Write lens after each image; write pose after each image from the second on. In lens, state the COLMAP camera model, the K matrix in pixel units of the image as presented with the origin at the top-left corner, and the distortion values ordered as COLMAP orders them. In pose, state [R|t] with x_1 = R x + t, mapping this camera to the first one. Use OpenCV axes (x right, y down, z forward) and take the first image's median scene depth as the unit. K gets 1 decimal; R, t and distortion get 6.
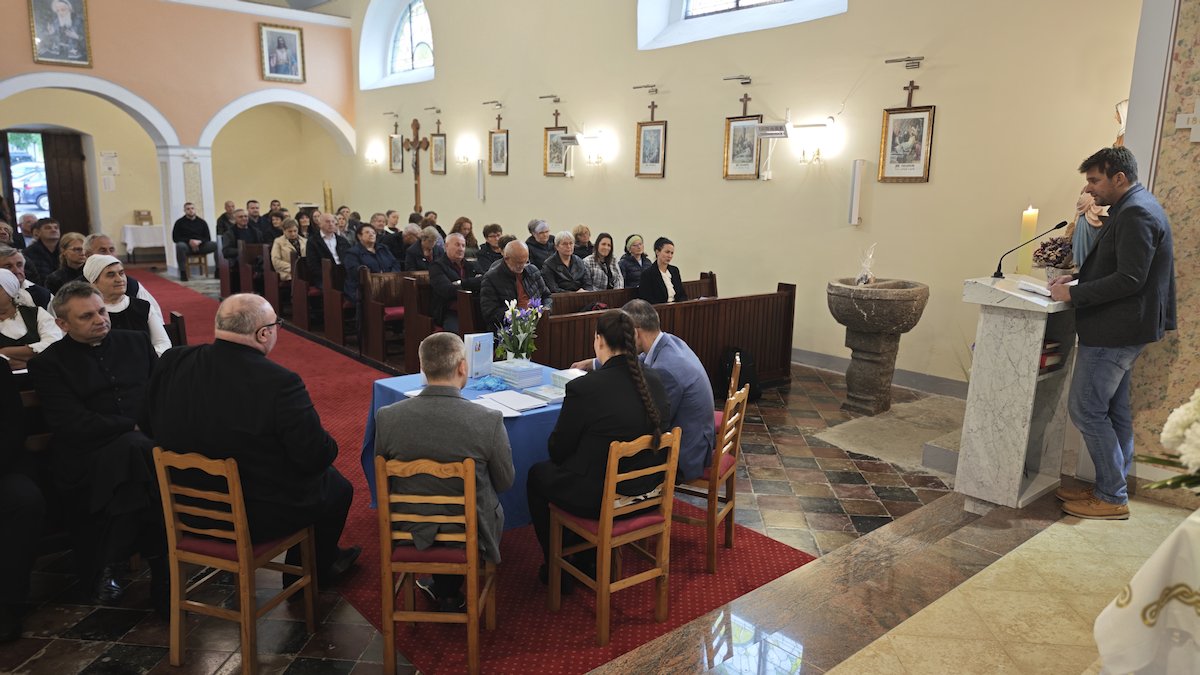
lens RADIAL K [[803.7, 0, 594.2], [0, 803.7, 340.1], [0, 0, 1]] dist [0.028618, -0.032074]
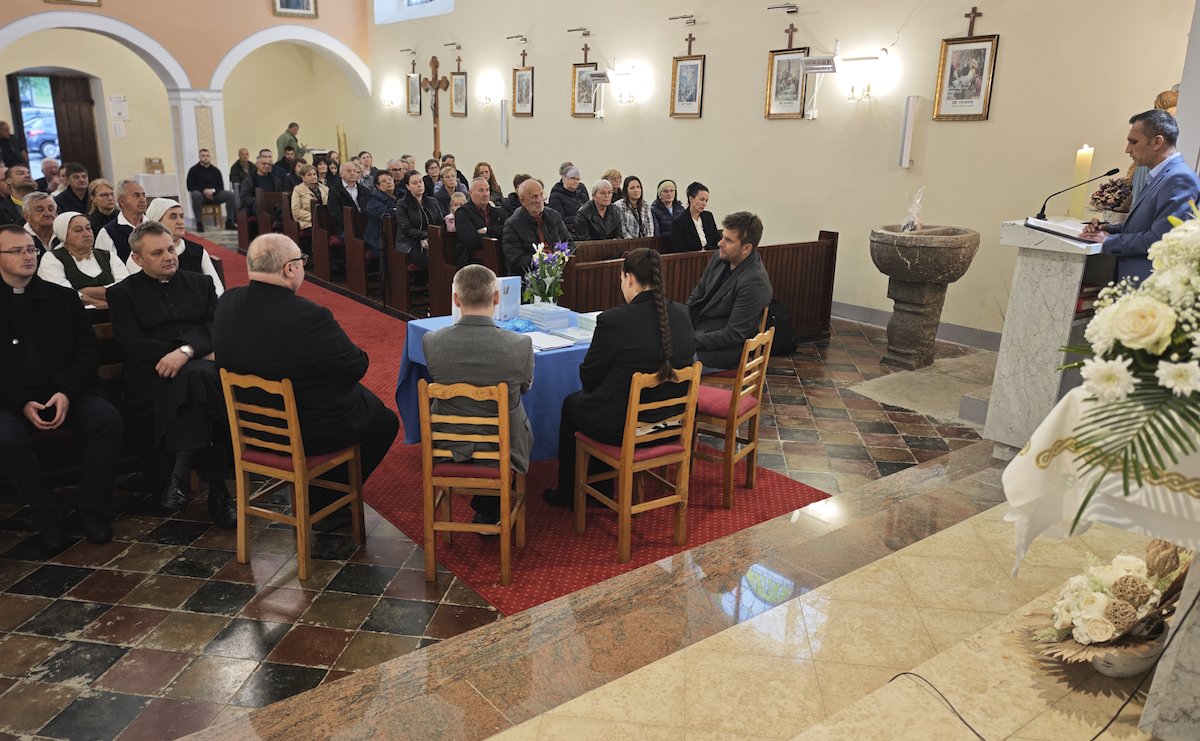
lens RADIAL K [[885.9, 0, 556.5], [0, 885.9, 375.6], [0, 0, 1]] dist [0.015170, -0.007625]
pose [[0.997008, 0.012805, -0.076233, 0.003292], [-0.006490, 0.996568, 0.082522, 0.014535], [0.077028, -0.081780, 0.993669, -0.070618]]
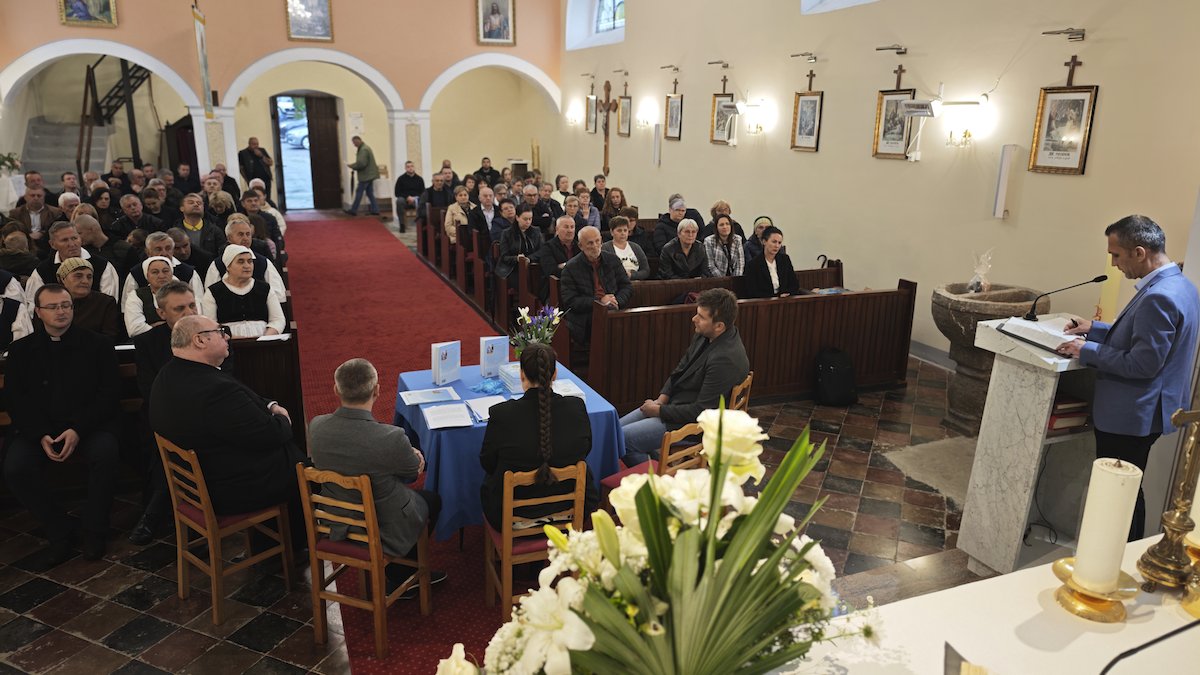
lens RADIAL K [[809.6, 0, 600.0], [0, 809.6, 337.5], [0, 0, 1]] dist [0.004838, -0.004186]
pose [[0.951776, 0.077259, -0.296907, 0.186992], [-0.056155, 0.995294, 0.078977, -0.059944], [0.301611, -0.058496, 0.951635, 0.006879]]
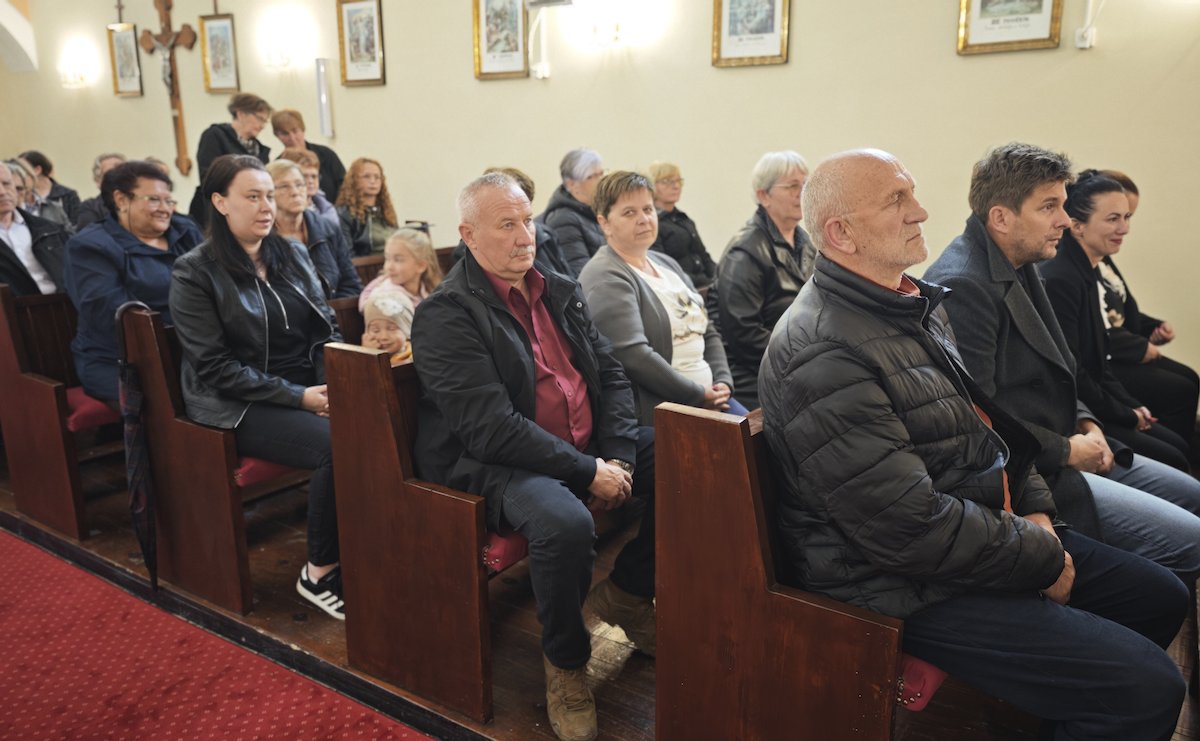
lens RADIAL K [[886.3, 0, 625.8], [0, 886.3, 370.6], [0, 0, 1]] dist [0.013548, -0.003732]
pose [[0.957277, -0.090452, 0.274661, -0.218273], [0.076061, 0.995135, 0.062622, -0.078979], [-0.278989, -0.039055, 0.959500, 0.670006]]
